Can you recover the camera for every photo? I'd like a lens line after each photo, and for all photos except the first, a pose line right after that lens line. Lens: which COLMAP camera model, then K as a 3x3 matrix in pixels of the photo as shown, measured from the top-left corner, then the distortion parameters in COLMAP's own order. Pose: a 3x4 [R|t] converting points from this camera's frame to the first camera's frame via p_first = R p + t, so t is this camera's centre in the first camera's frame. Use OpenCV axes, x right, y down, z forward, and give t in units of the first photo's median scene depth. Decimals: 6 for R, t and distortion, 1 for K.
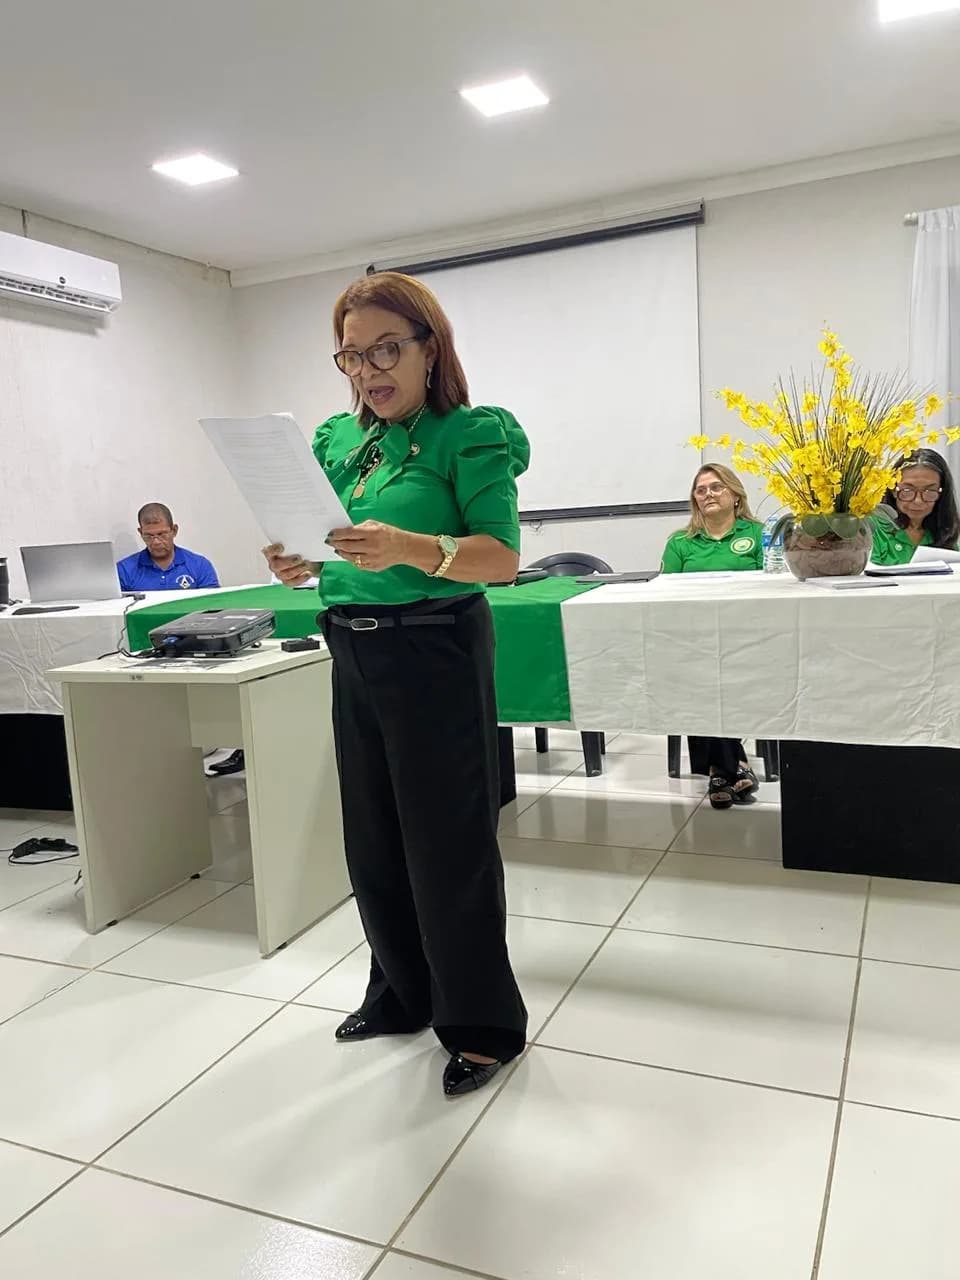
lens RADIAL K [[972.2, 0, 475.5], [0, 972.2, 635.0], [0, 0, 1]] dist [0.048602, -0.070987]
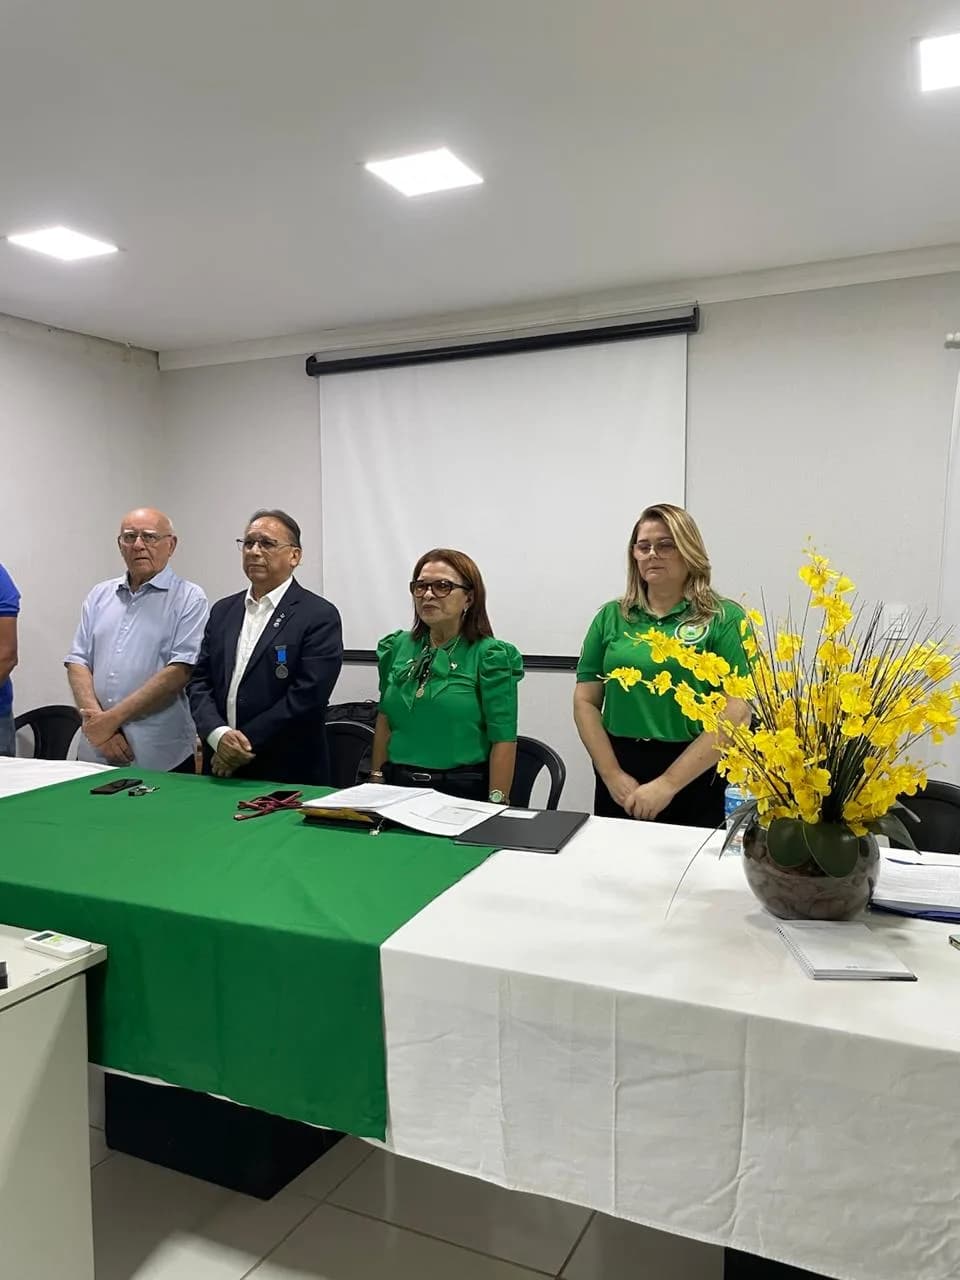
lens RADIAL K [[972.2, 0, 475.7], [0, 972.2, 628.0], [0, 0, 1]] dist [0.048602, -0.070987]
pose [[0.998136, 0.053632, -0.029128, 0.153520], [-0.055345, 0.996566, -0.061587, -0.200192], [0.025725, 0.063085, 0.997677, 0.346186]]
